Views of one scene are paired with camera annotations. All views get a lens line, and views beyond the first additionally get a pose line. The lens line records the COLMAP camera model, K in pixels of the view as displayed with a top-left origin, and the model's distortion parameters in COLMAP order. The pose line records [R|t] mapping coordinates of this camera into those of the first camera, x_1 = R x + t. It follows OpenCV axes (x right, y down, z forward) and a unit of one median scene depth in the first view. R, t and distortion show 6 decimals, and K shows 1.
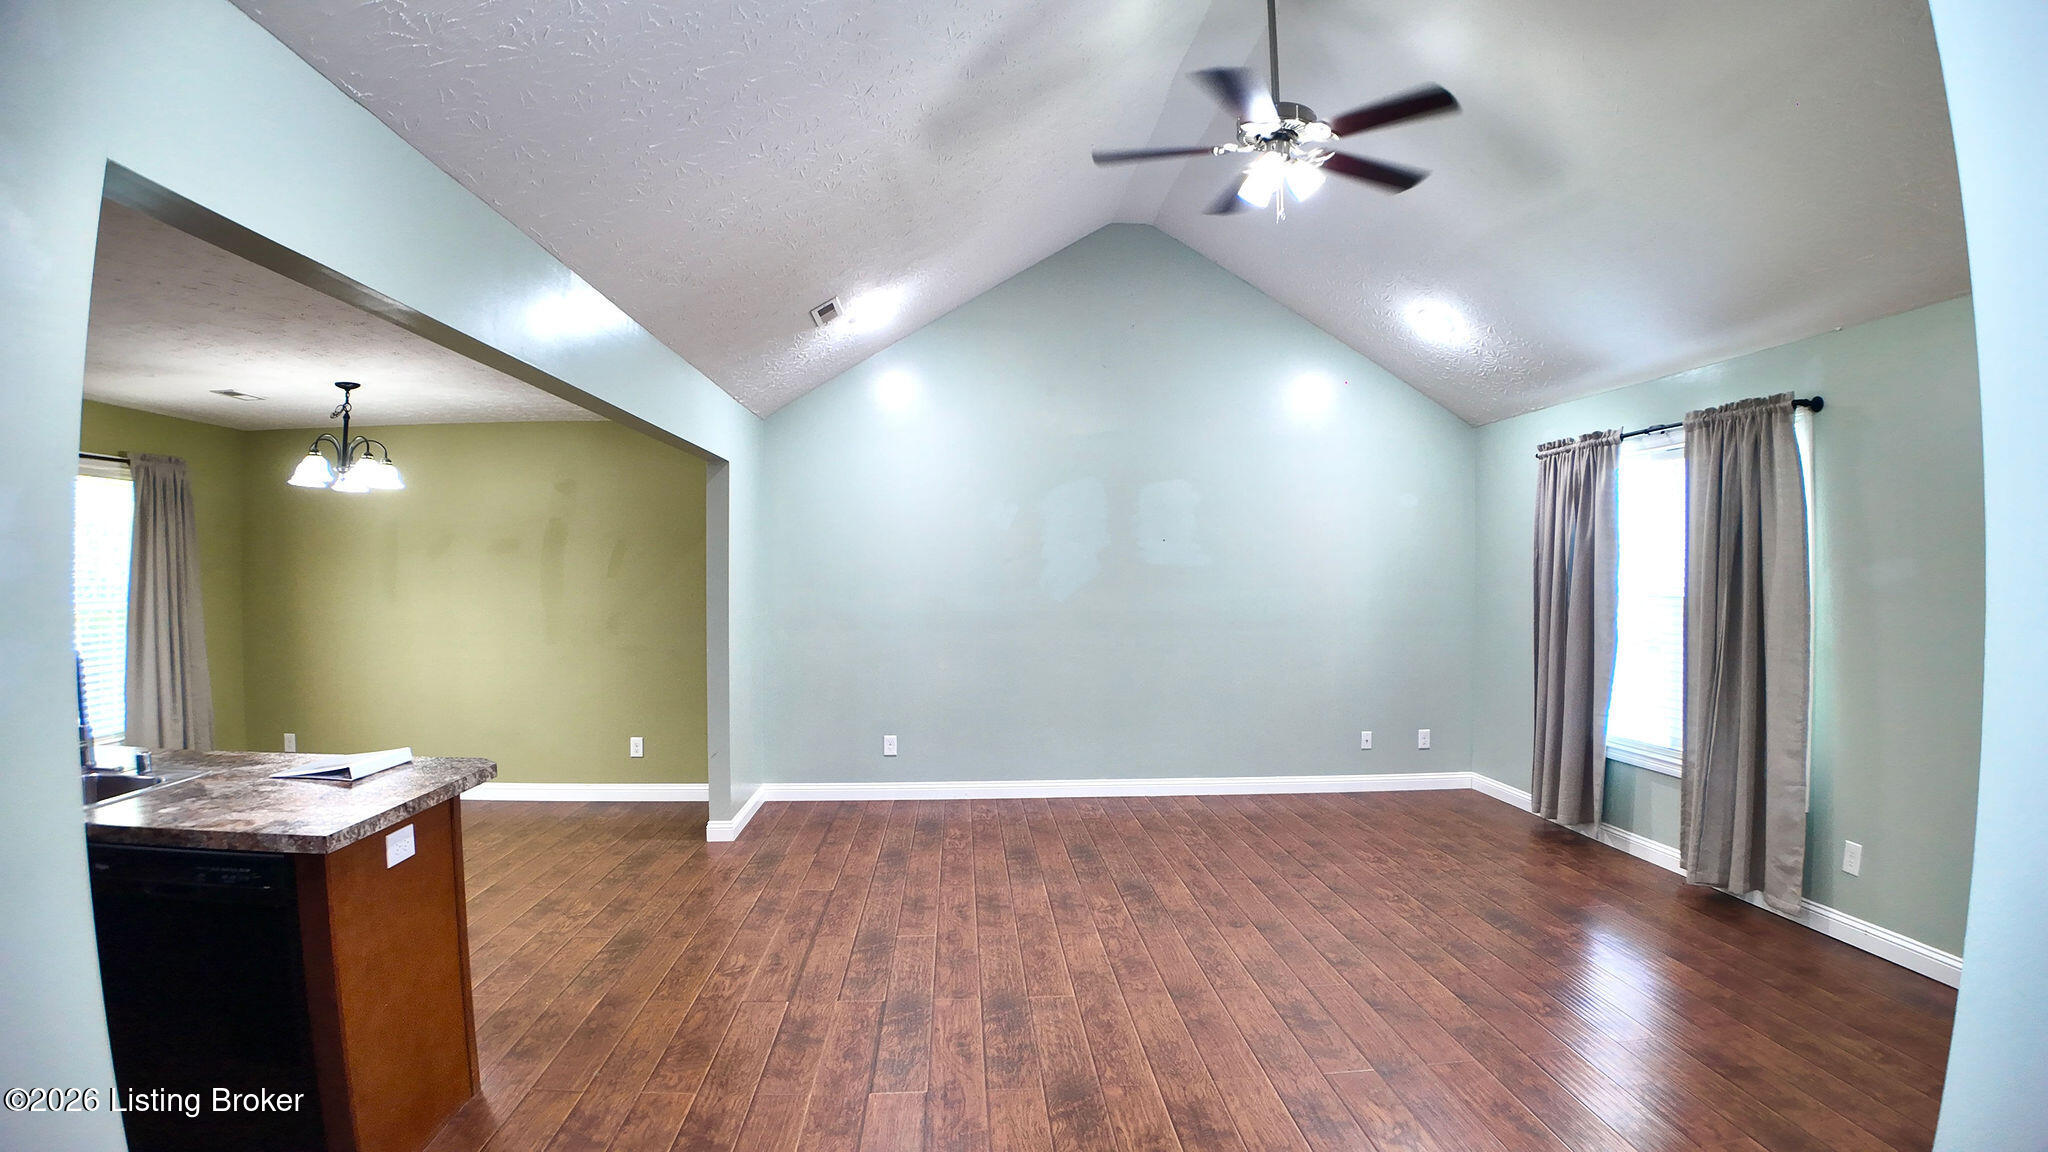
lens RADIAL K [[976.6, 0, 1024.0], [0, 976.6, 576.0], [0, 0, 1]] dist [-0.135980, 0.014762]
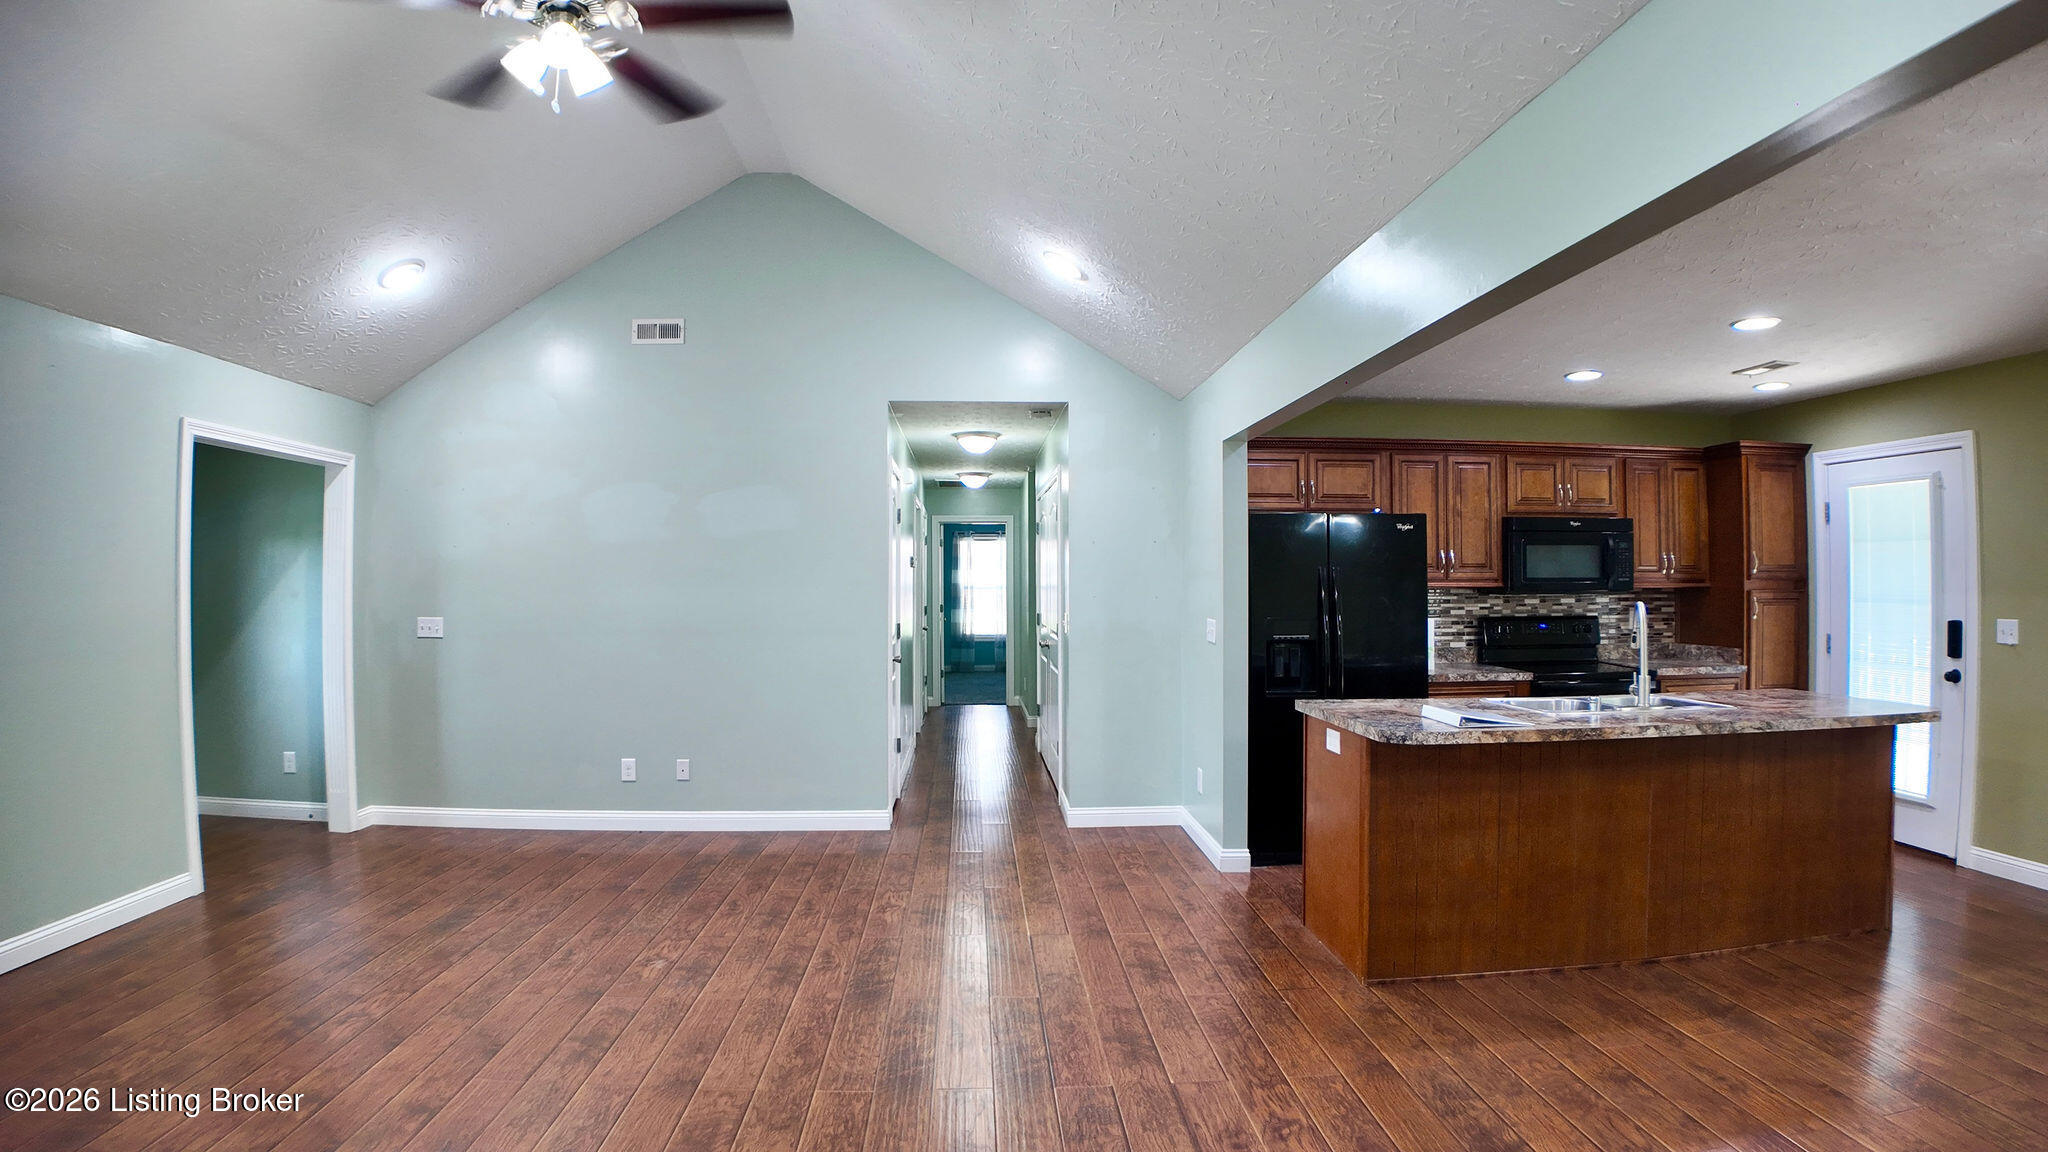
lens RADIAL K [[976.6, 0, 1024.0], [0, 976.6, 576.0], [0, 0, 1]] dist [-0.135980, 0.014762]
pose [[-0.999902, 0.005105, 0.013066, -0.143445], [0.005095, 0.999987, -0.000798, 0.016074], [-0.013070, -0.000731, -0.999914, 1.917303]]
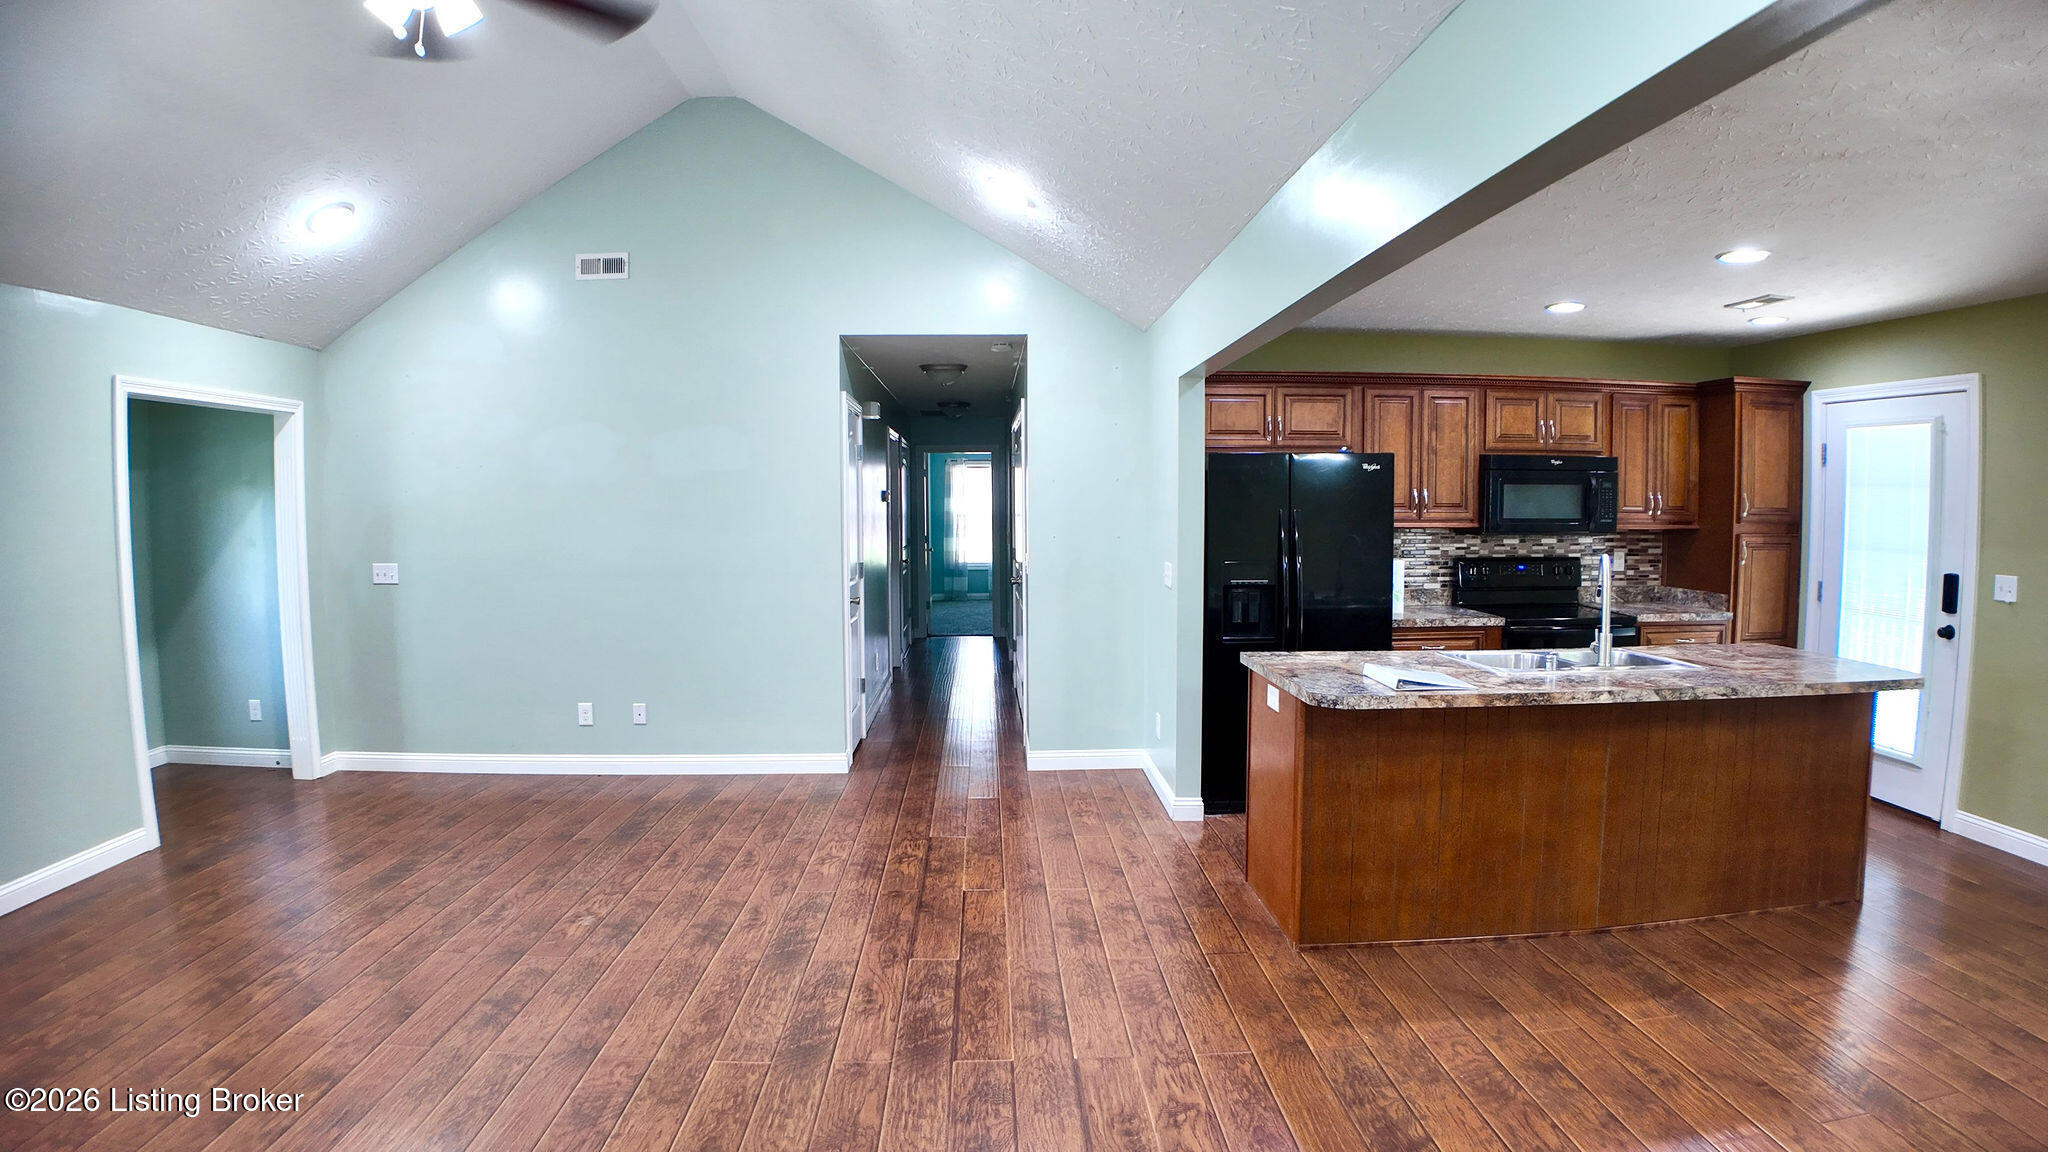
lens RADIAL K [[971.1, 0, 1024.0], [0, 971.1, 576.0], [0, 0, 1]] dist [-0.129170, 0.011459]
pose [[-0.999599, 0.006518, 0.027565, -0.245474], [0.008720, 0.996712, 0.080560, -0.017794], [-0.026949, 0.080768, -0.996369, 1.860768]]
